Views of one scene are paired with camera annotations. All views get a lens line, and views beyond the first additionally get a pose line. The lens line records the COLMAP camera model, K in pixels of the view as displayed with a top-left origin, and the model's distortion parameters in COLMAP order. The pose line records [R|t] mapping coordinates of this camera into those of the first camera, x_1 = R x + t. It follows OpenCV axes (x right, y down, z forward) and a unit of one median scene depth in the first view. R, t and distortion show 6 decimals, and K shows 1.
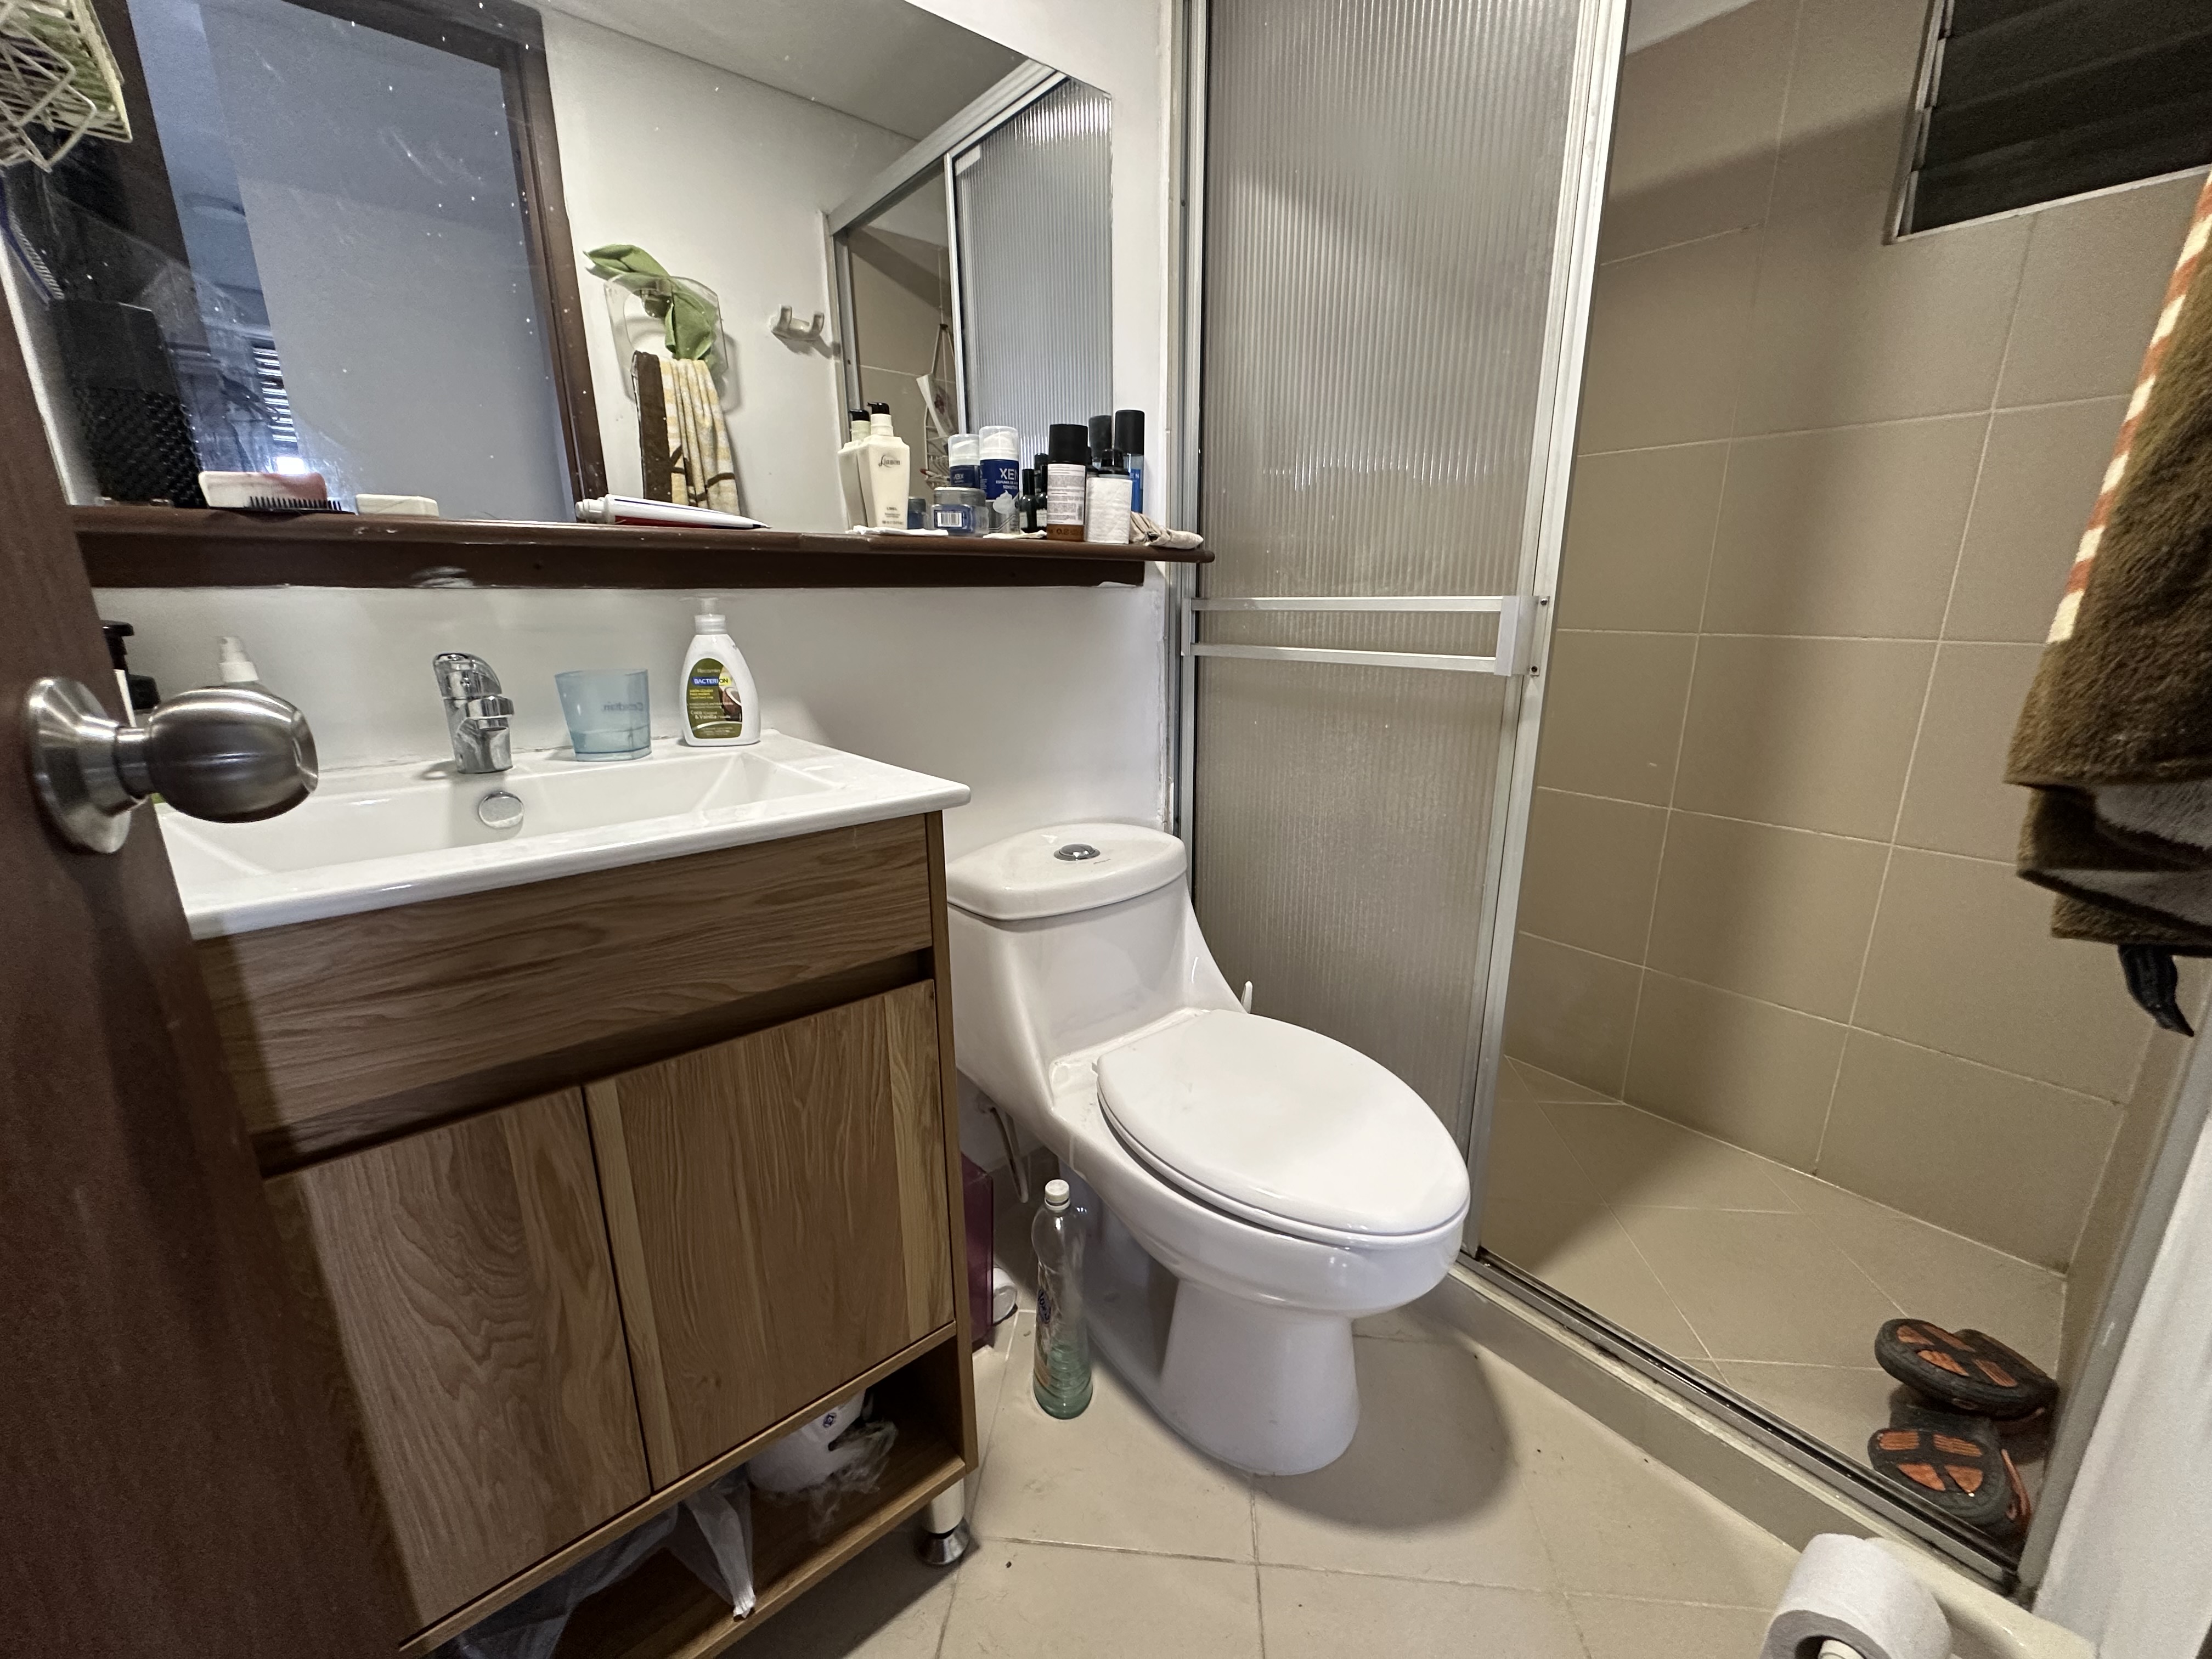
lens RADIAL K [[882.4, 0, 1107.0], [0, 882.4, 831.3], [0, 0, 1]] dist [-0.003415, 0.000863]
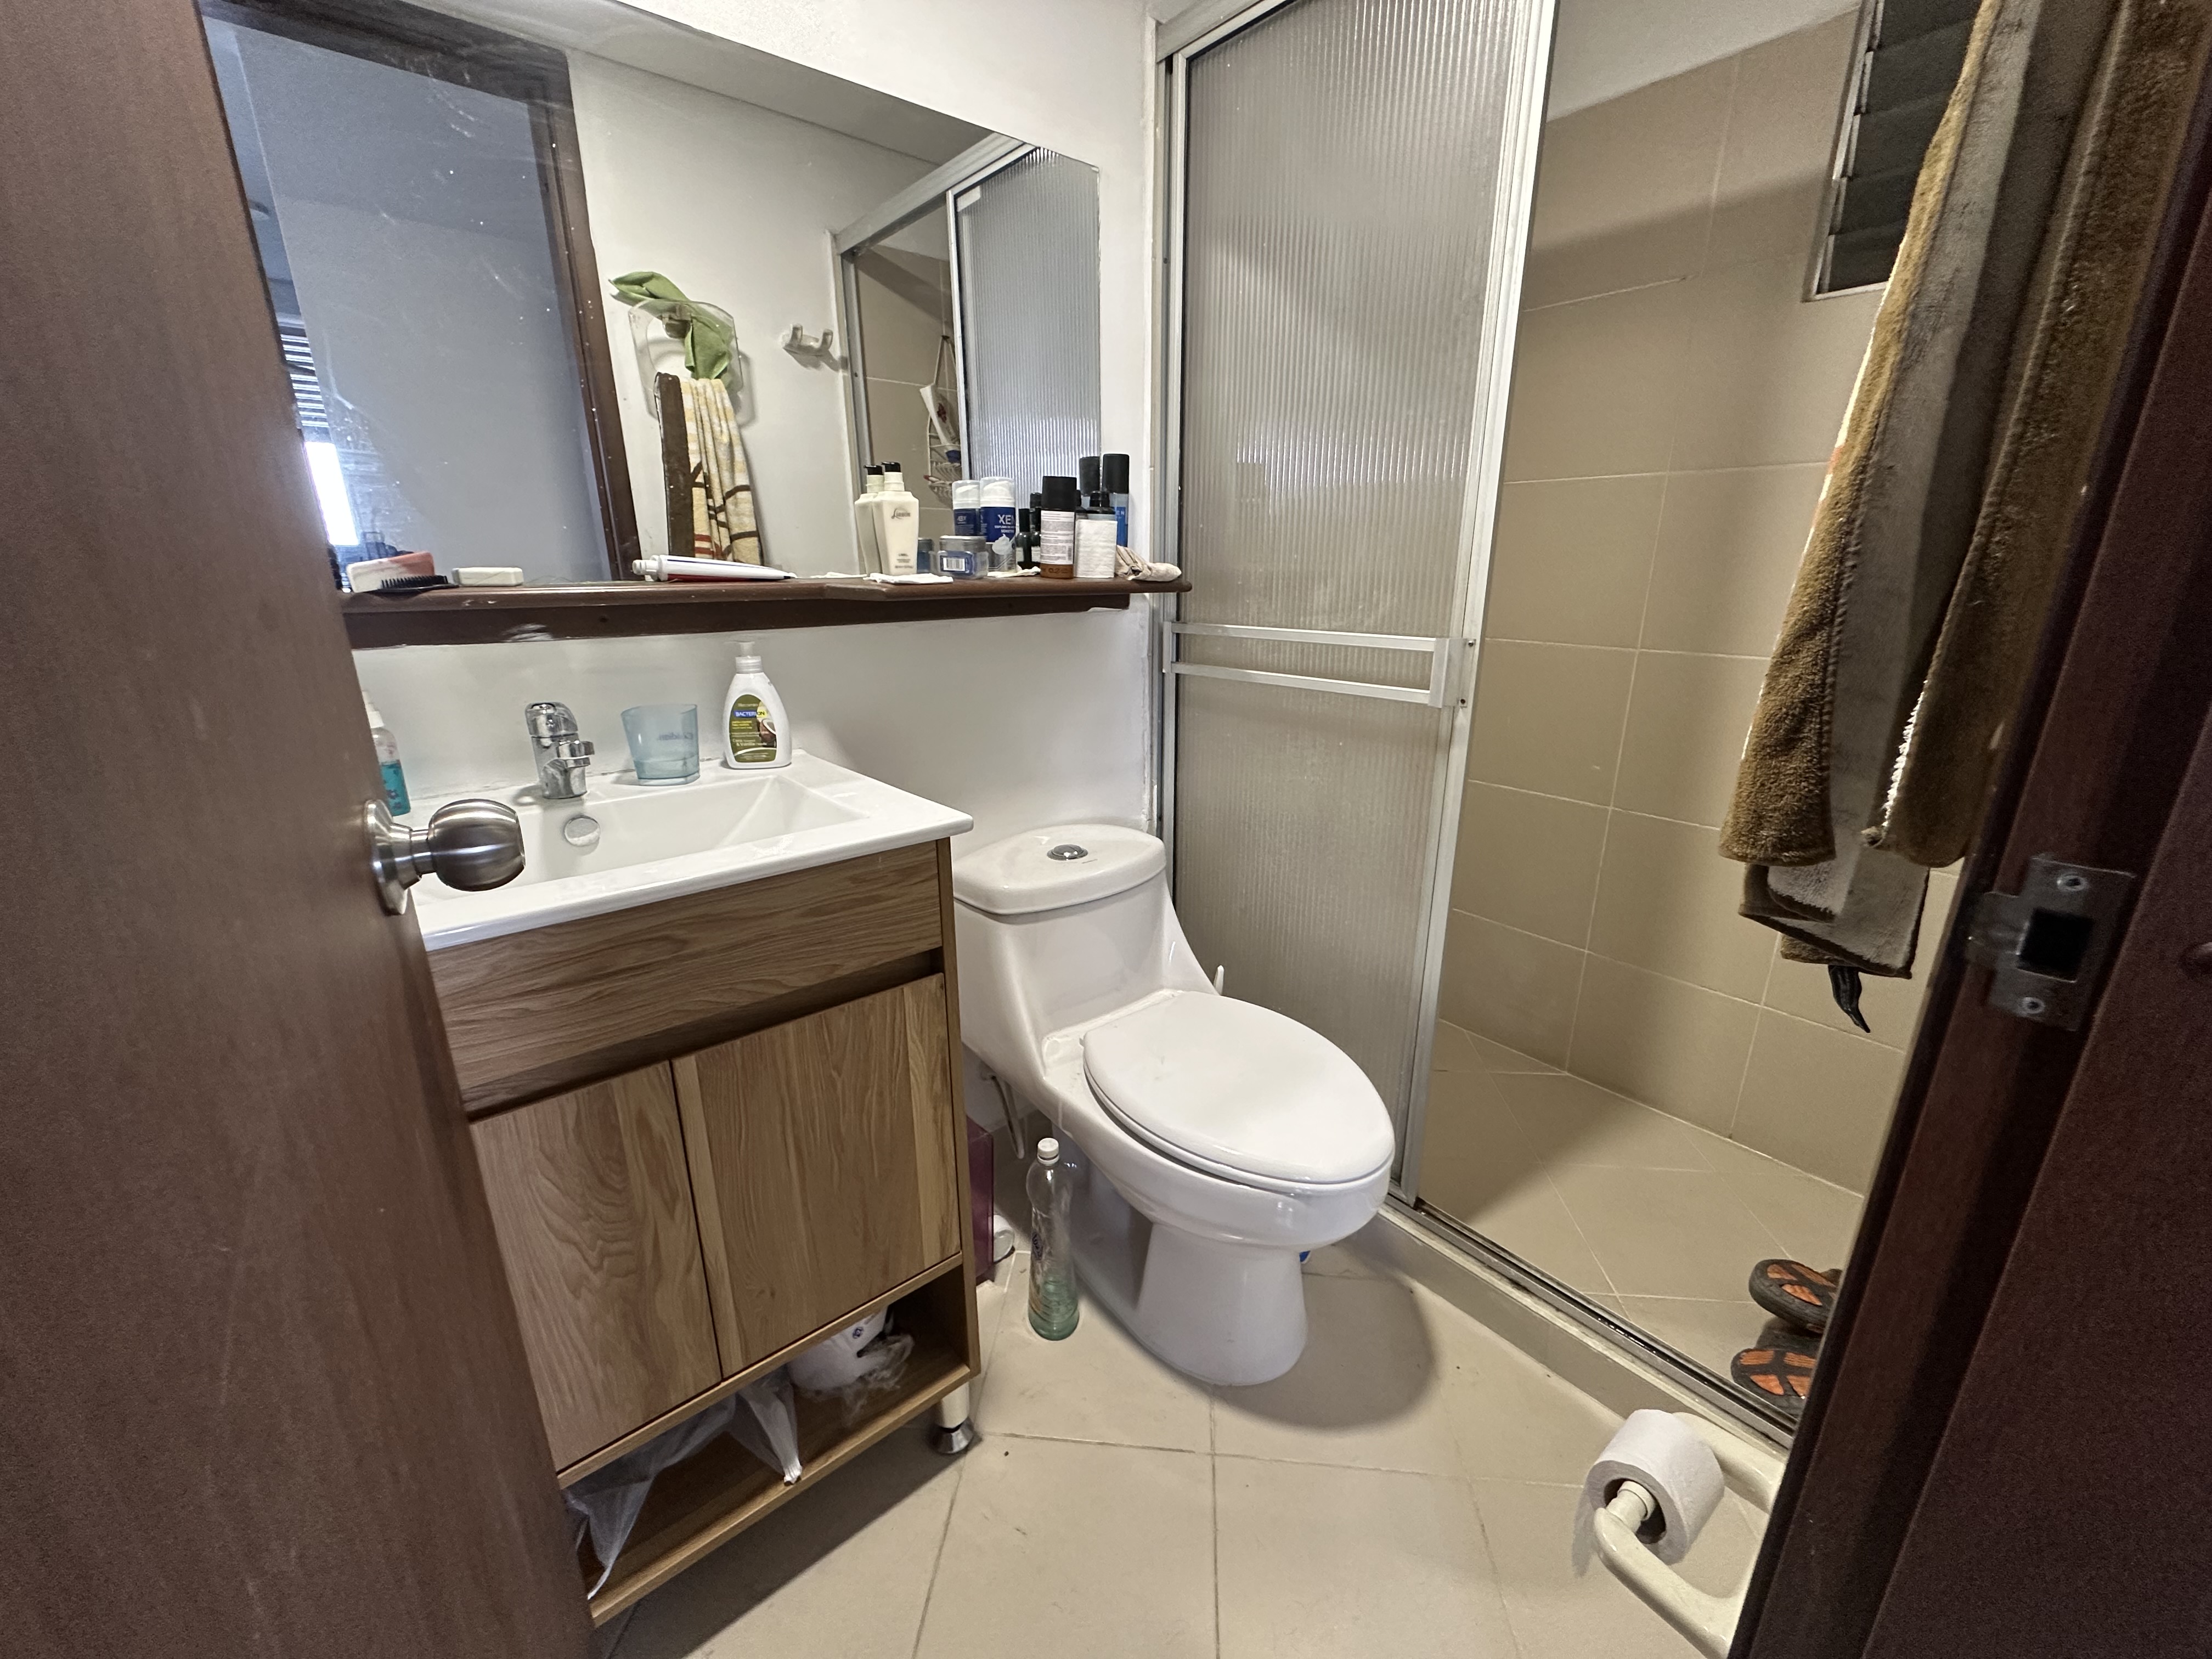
lens RADIAL K [[882.4, 0, 1106.7], [0, 882.4, 832.8], [0, 0, 1]] dist [-0.003415, 0.000863]
pose [[0.999992, 0.003148, -0.002440, 0.023121], [-0.003055, 0.999303, 0.037205, -0.052927], [0.002556, -0.037197, 0.999305, -0.153657]]
